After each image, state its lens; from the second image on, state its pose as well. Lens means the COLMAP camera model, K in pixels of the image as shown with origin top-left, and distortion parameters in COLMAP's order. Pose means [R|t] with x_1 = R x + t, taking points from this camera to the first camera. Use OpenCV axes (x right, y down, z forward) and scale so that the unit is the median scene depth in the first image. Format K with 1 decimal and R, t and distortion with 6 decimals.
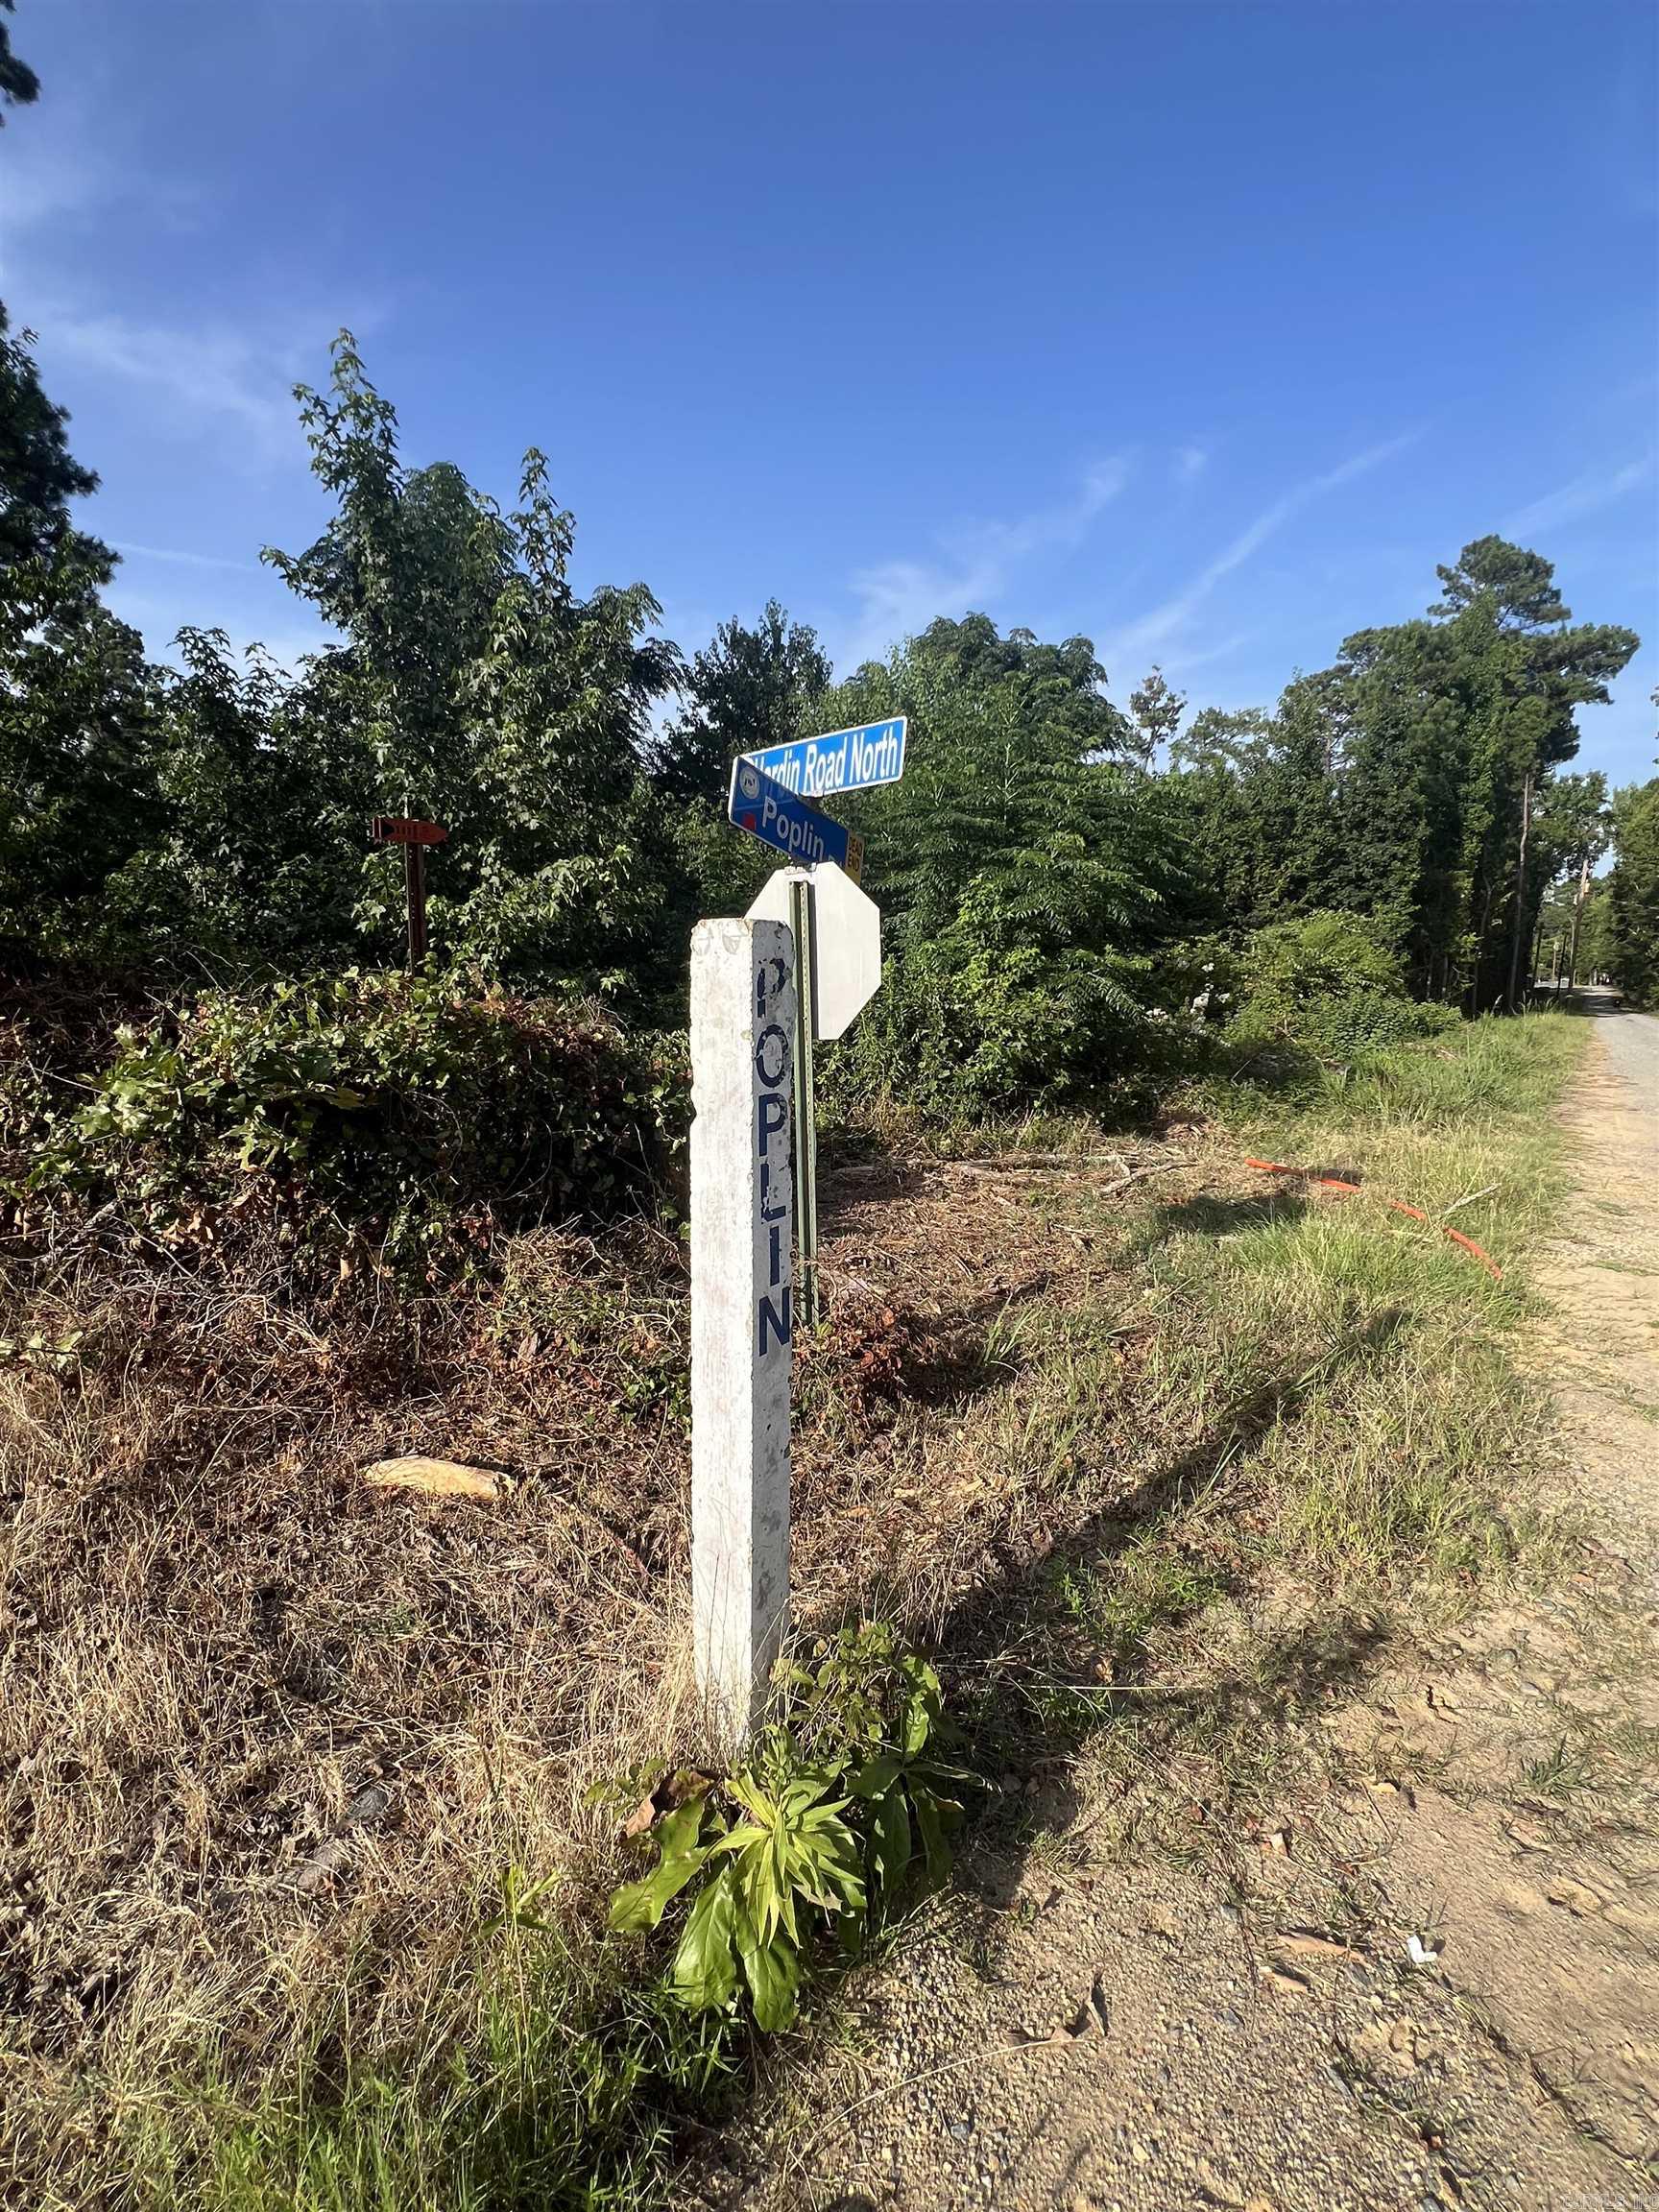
lens RADIAL K [[1018.7, 0, 830.7], [0, 1018.7, 1099.0], [0, 0, 1]] dist [-0.000174, 0.000129]
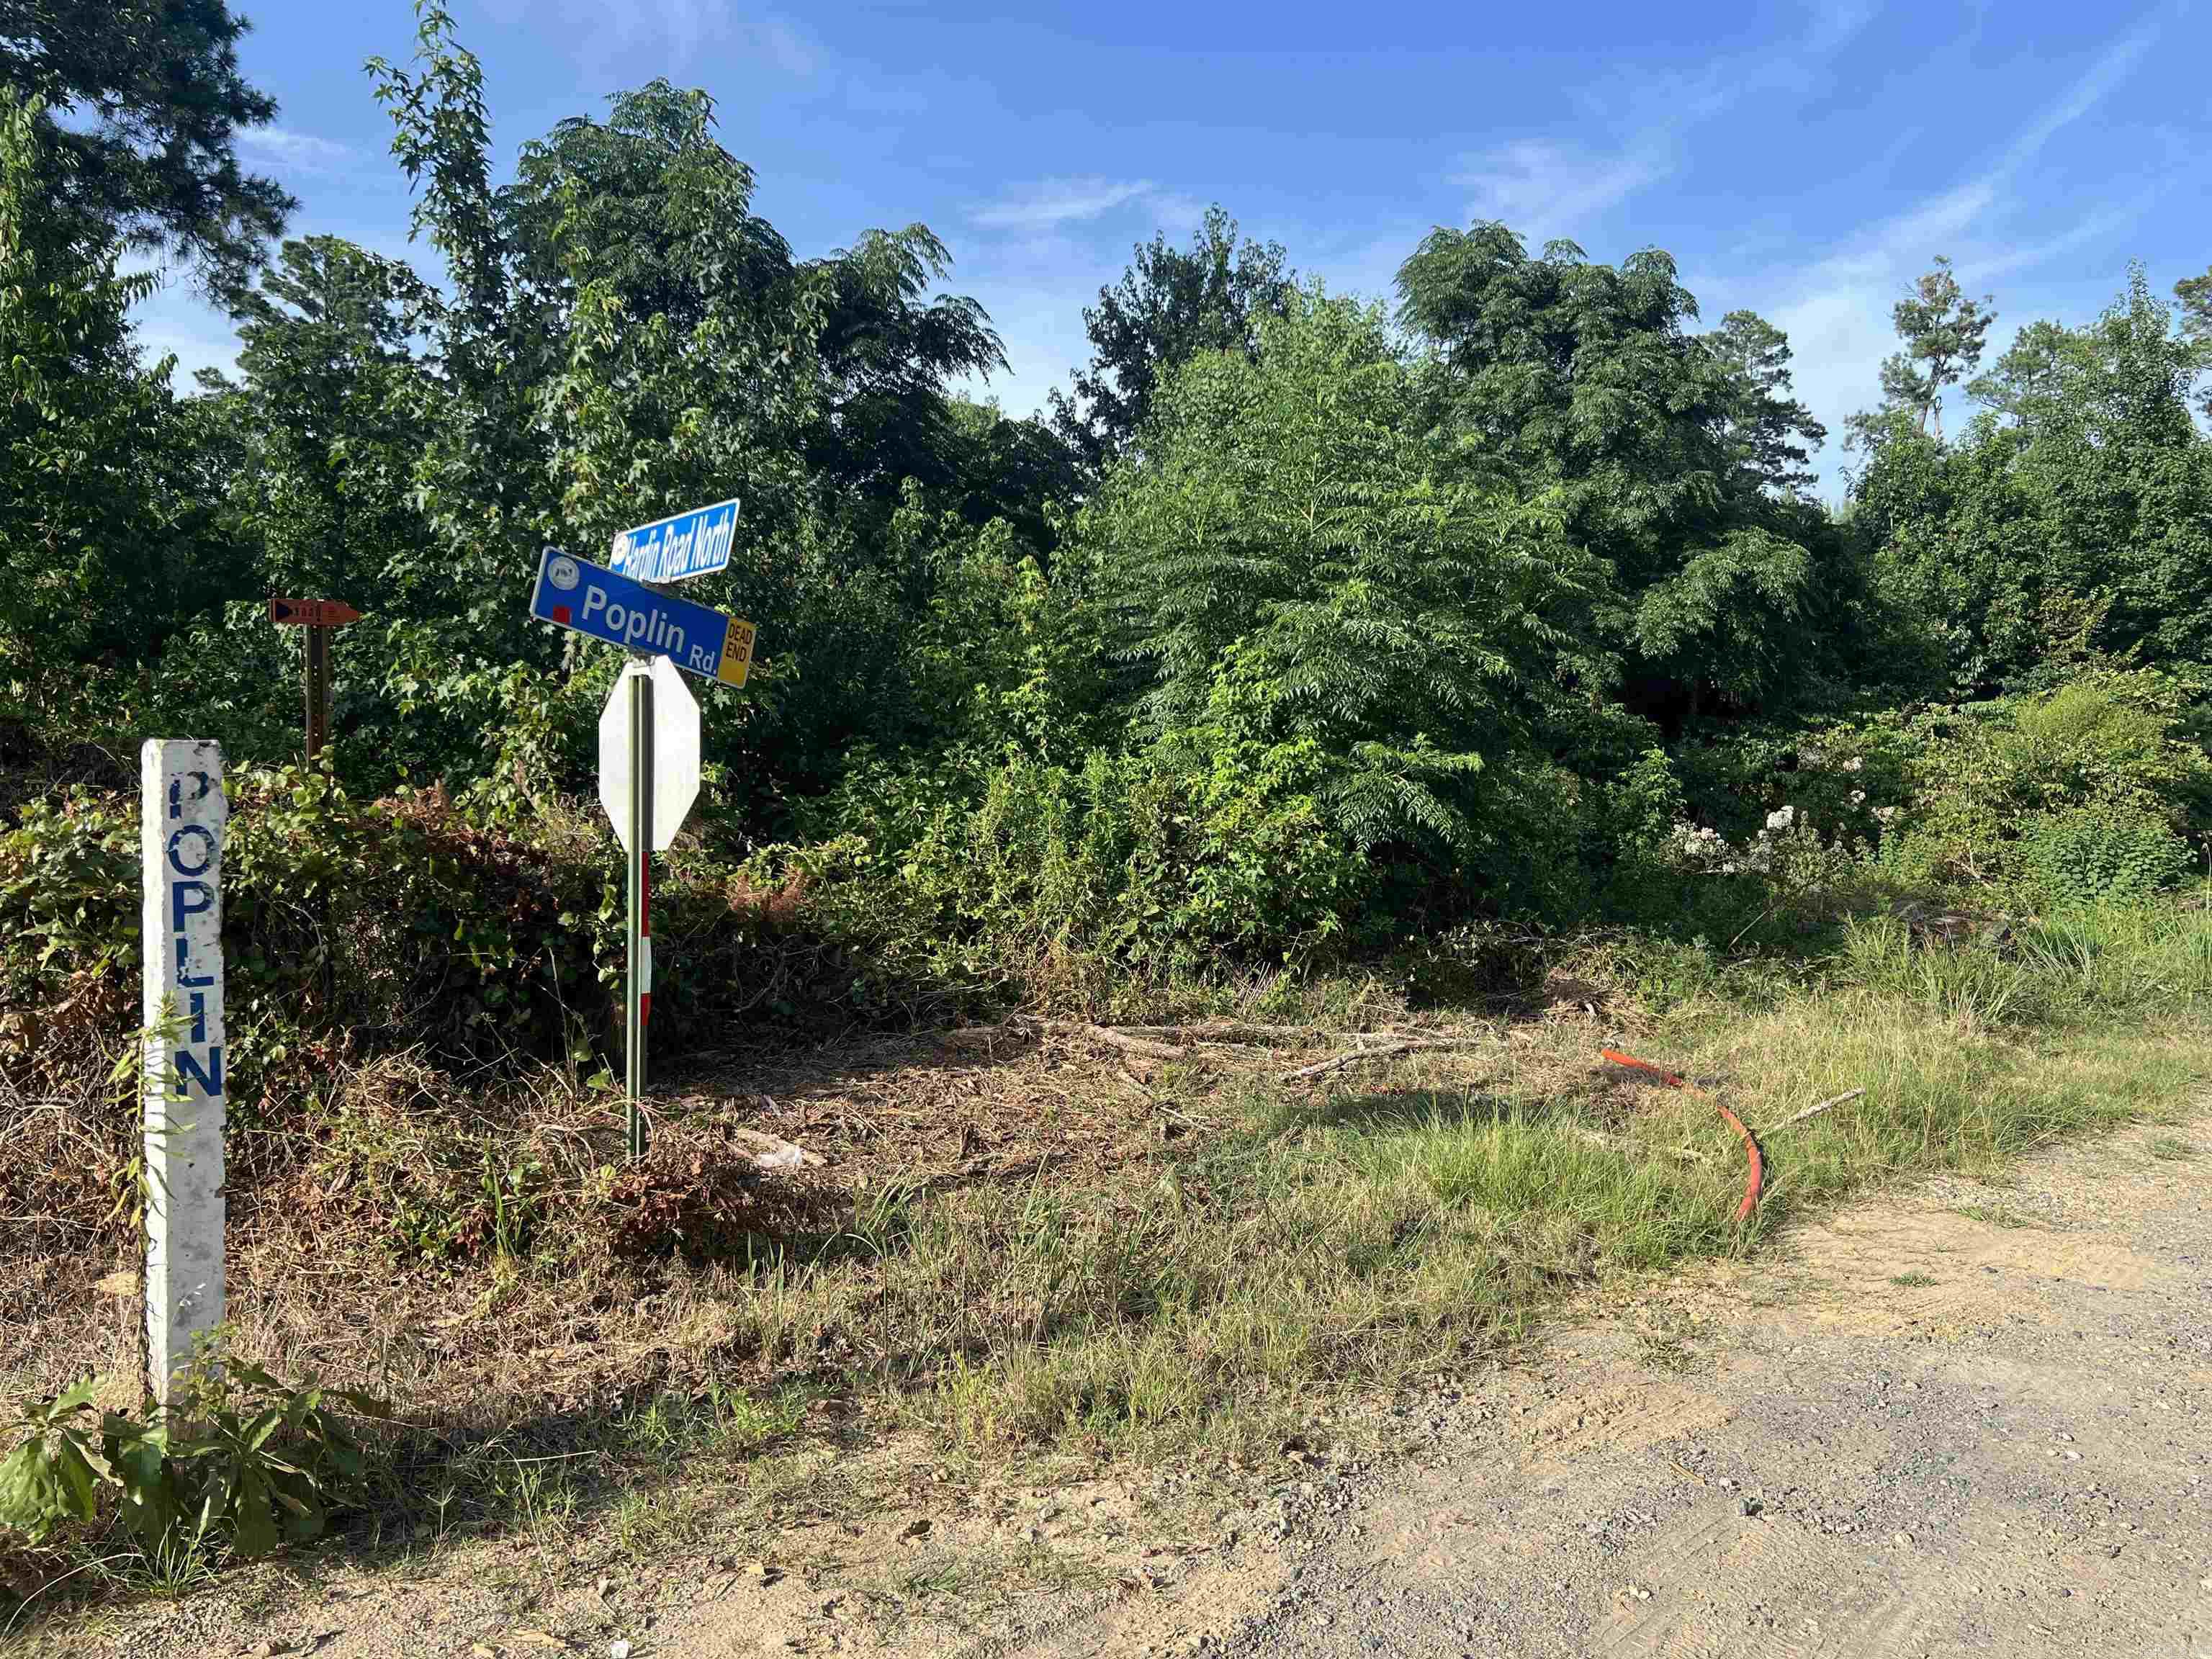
lens RADIAL K [[1701.3, 0, 1172.9], [0, 1701.3, 833.6], [0, 0, 1]] dist [0.061956, -0.071141]
pose [[0.984354, 0.018955, -0.175182, 0.312600], [-0.032966, 0.996454, -0.077417, 0.012614], [0.173093, 0.081981, 0.981488, -0.177005]]
